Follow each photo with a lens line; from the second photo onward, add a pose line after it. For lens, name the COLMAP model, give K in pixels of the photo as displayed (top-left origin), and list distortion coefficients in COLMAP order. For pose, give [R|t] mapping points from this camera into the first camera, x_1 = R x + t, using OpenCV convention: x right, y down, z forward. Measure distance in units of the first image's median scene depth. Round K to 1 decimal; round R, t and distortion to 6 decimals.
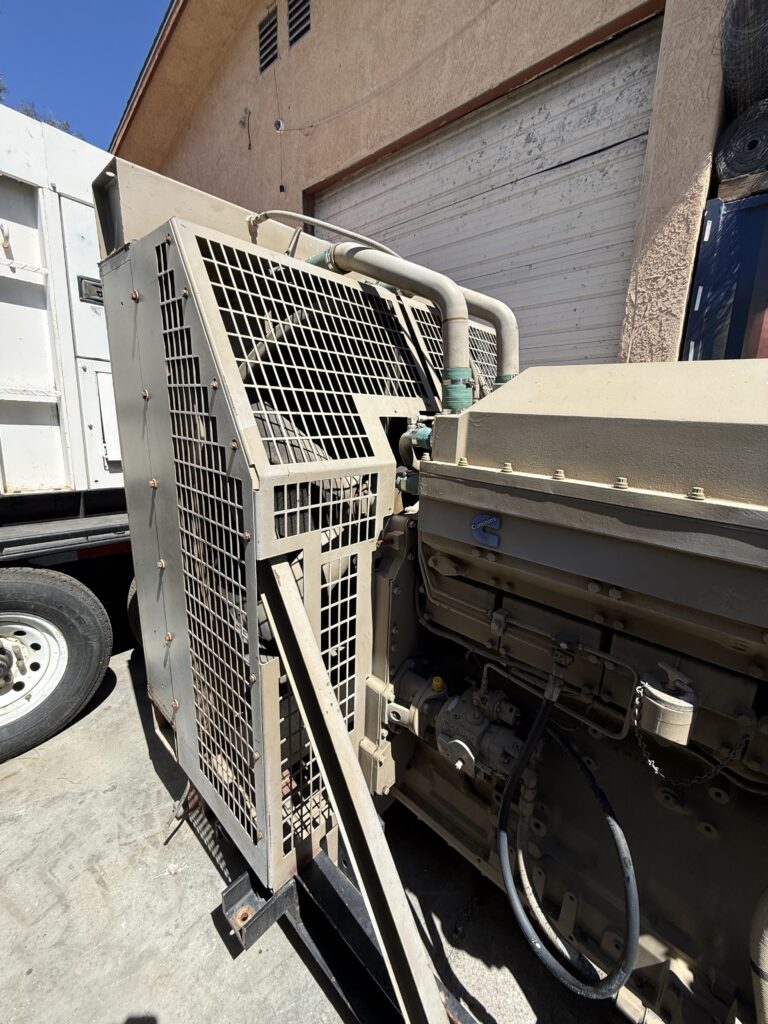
lens RADIAL K [[407.3, 0, 383.1], [0, 407.3, 509.8], [0, 0, 1]] dist [0.001977, -0.000931]
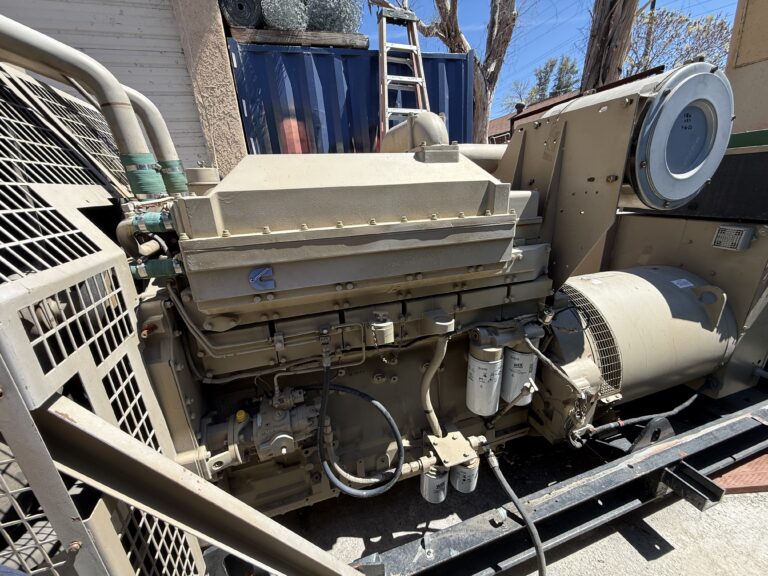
lens RADIAL K [[305.5, 0, 383.2], [0, 305.5, 287.9], [0, 0, 1]] dist [0.001977, -0.000931]
pose [[0.489491, -0.333998, 0.805508, -0.280015], [0.271608, 0.936185, 0.223132, -0.030299], [-0.828630, 0.109561, 0.548971, 0.086839]]
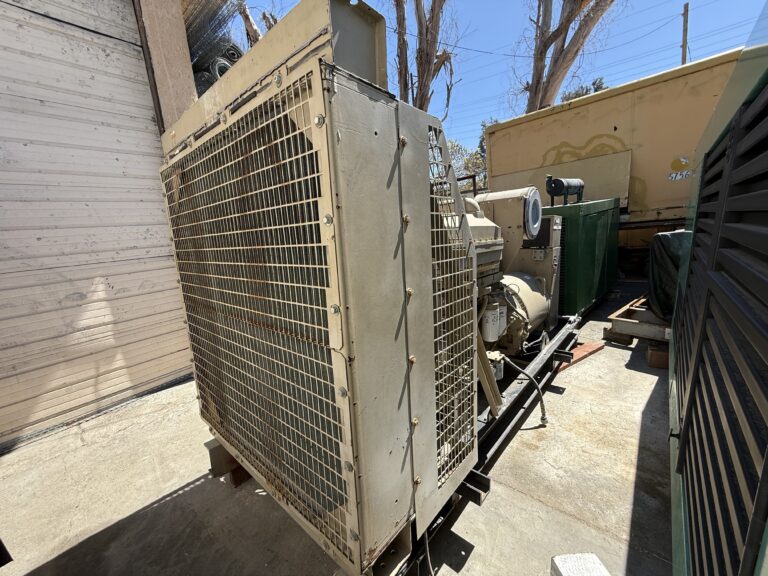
lens RADIAL K [[305.5, 0, 380.8], [0, 305.5, 287.9], [0, 0, 1]] dist [0.001977, -0.000931]
pose [[-0.014004, -0.197791, 0.980144, -1.516185], [0.294715, 0.935878, 0.193069, -0.287956], [-0.955483, 0.291567, 0.045186, 1.092719]]
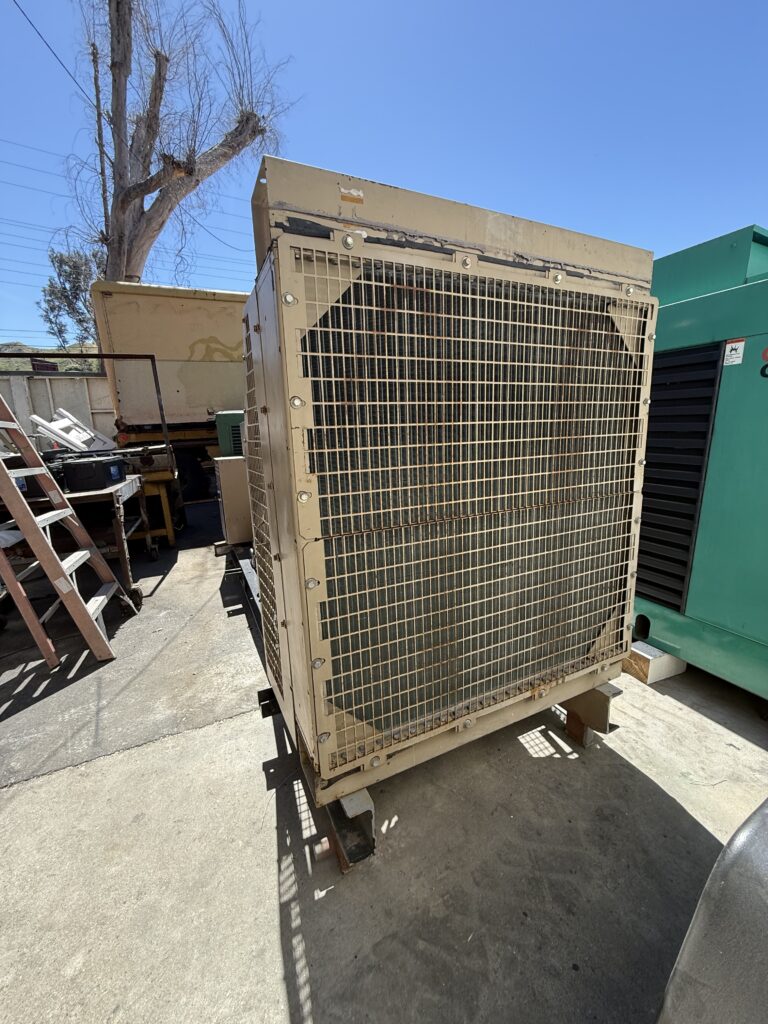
lens RADIAL K [[407.3, 0, 383.2], [0, 407.3, 508.1], [0, 0, 1]] dist [0.001977, -0.000931]
pose [[-0.928490, -0.070048, 0.364692, -0.447869], [0.093099, 0.906781, 0.411194, -0.682541], [-0.359499, 0.415742, -0.835415, 2.935449]]
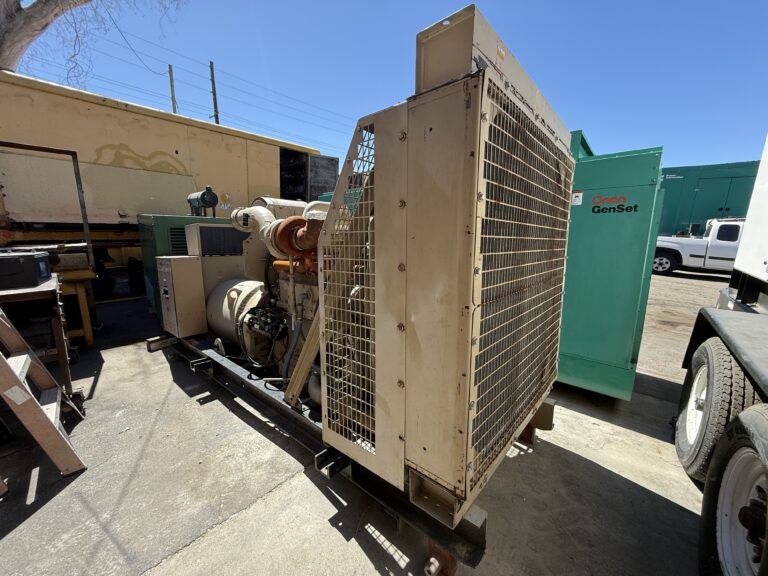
lens RADIAL K [[305.5, 0, 381.0], [0, 305.5, 287.5], [0, 0, 1]] dist [0.001977, -0.000931]
pose [[-0.999190, -0.031885, -0.024532, 0.406334], [-0.038787, 0.925359, 0.377103, -0.616507], [0.010677, 0.377750, -0.925846, 3.052076]]
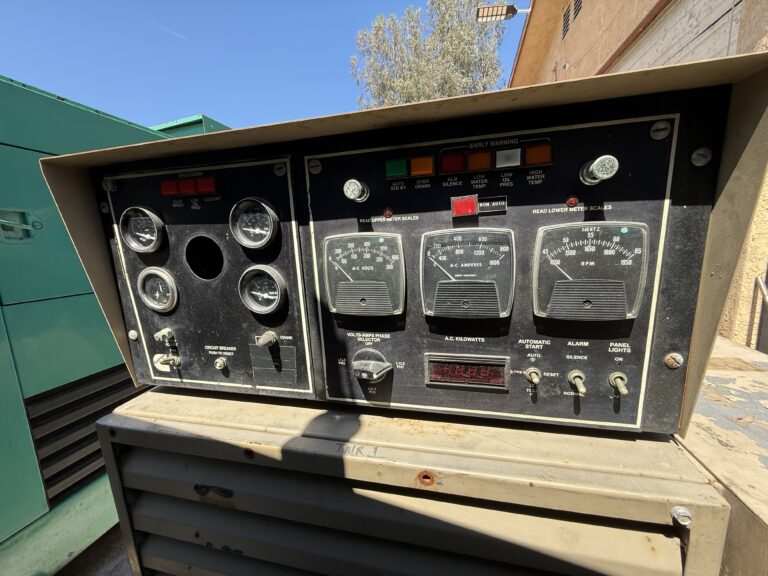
lens RADIAL K [[305.5, 0, 384.6], [0, 305.5, 289.5], [0, 0, 1]] dist [0.001977, -0.000931]
pose [[0.481660, 0.087631, -0.871966, 2.665488], [-0.146149, 0.989086, 0.018671, 0.338013], [0.864086, 0.118444, 0.489210, -0.812142]]
